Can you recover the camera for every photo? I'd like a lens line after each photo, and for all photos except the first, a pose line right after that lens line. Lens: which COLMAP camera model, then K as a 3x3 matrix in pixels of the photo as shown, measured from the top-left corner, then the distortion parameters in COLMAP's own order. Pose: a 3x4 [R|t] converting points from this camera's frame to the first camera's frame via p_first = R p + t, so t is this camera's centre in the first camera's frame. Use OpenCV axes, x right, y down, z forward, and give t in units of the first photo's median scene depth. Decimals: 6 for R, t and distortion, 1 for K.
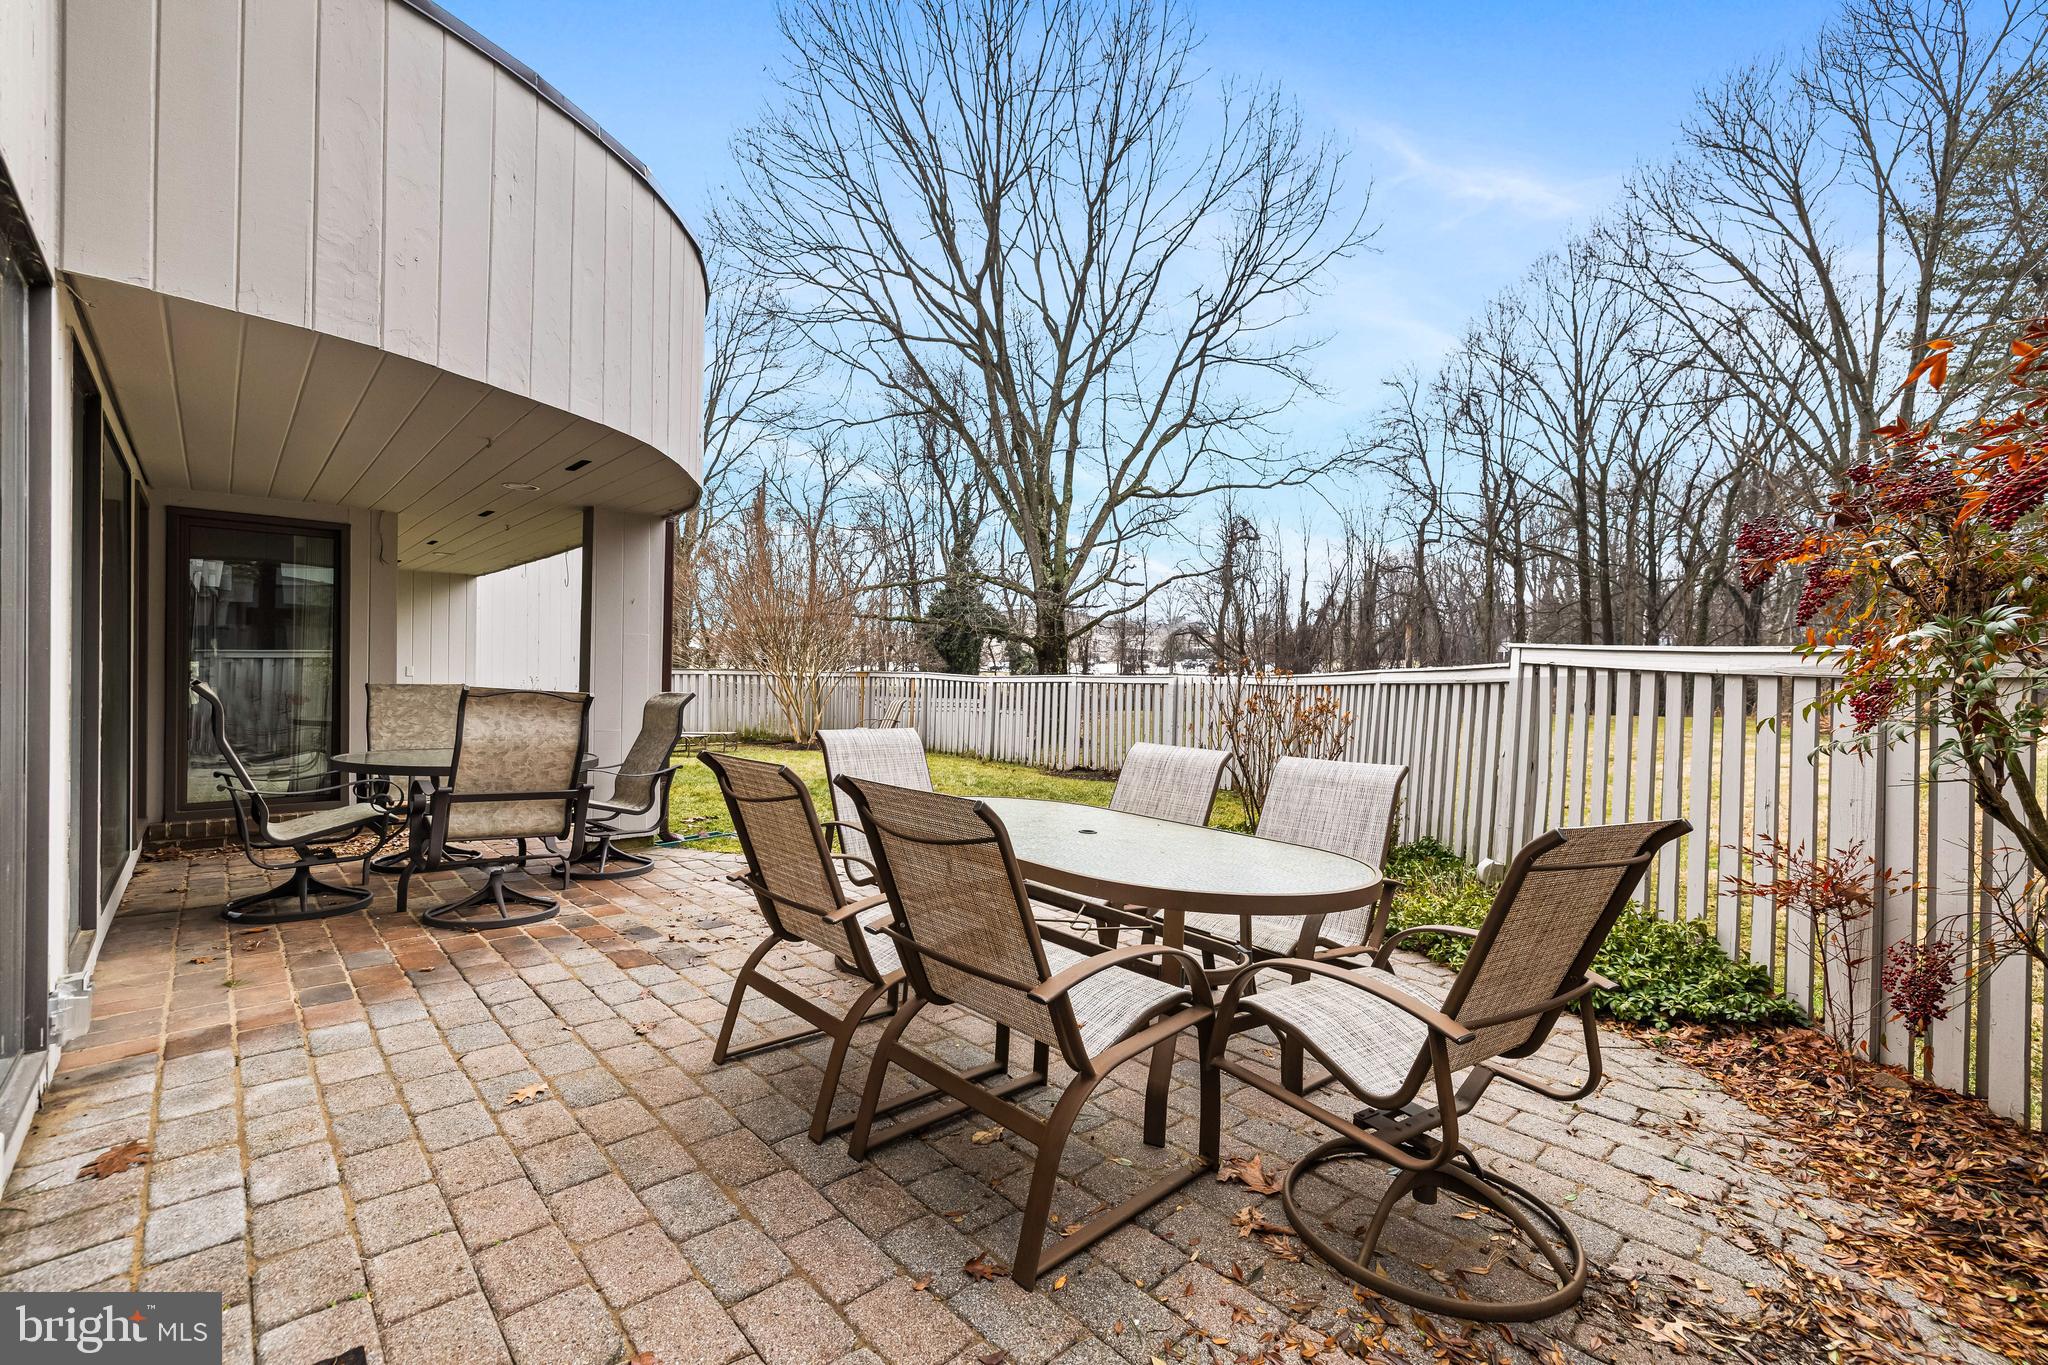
lens RADIAL K [[901.0, 0, 1016.8], [0, 901.0, 682.2], [0, 0, 1]] dist [0.000772, 0.000024]
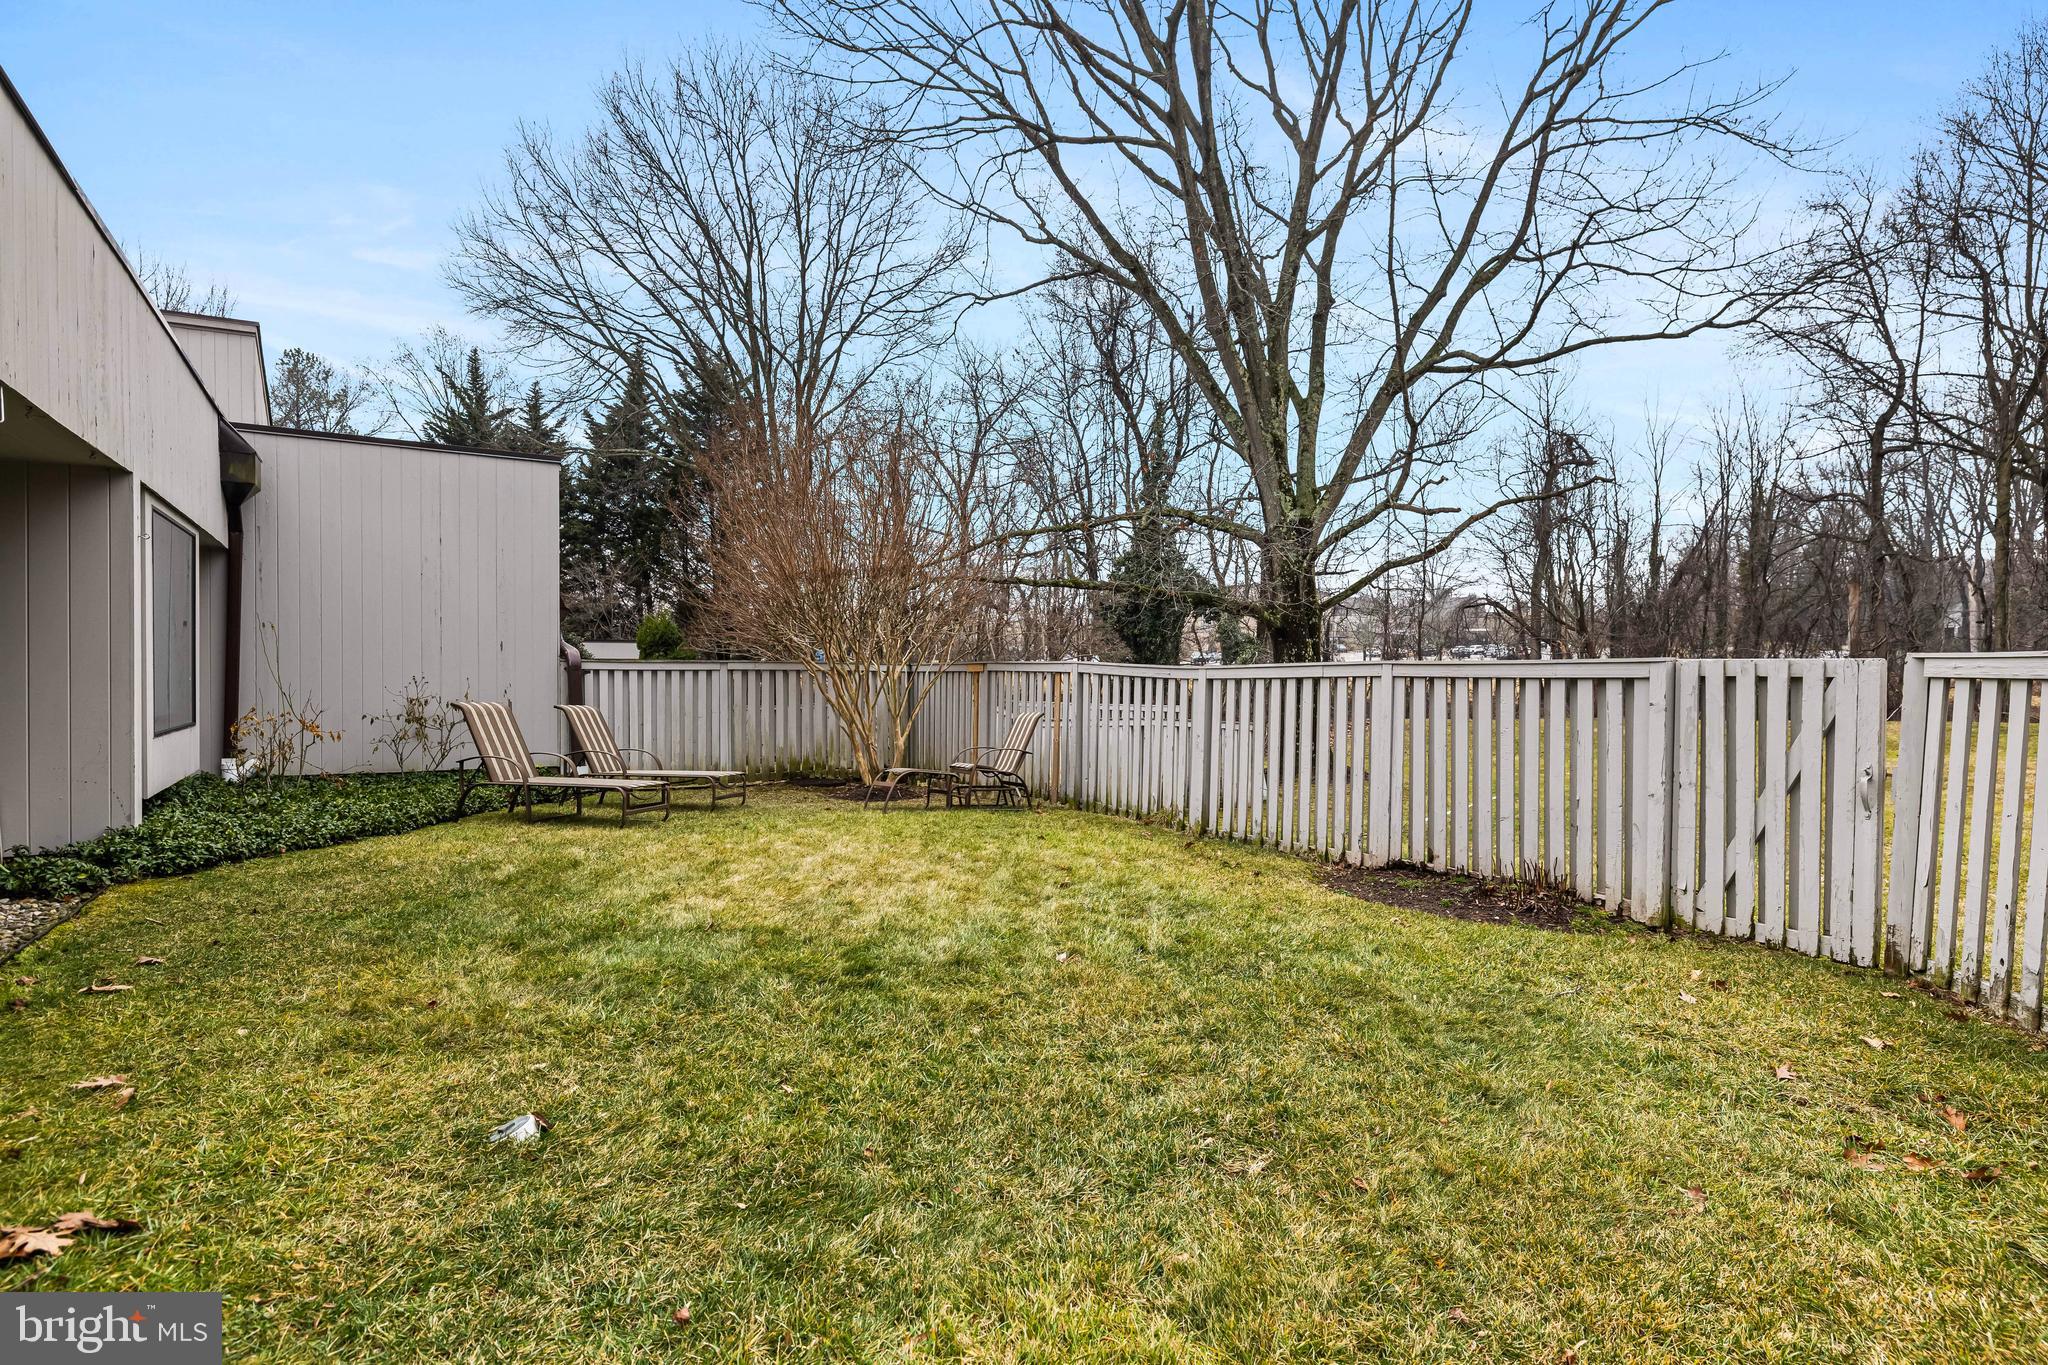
lens RADIAL K [[1037.2, 0, 1014.6], [0, 1037.2, 673.1], [0, 0, 1]] dist [-0.001669, 0.004346]
pose [[0.979937, -0.011293, -0.198988, -0.009210], [0.010320, 0.999929, -0.005926, -0.000203], [0.199041, 0.003753, 0.979984, 0.239529]]
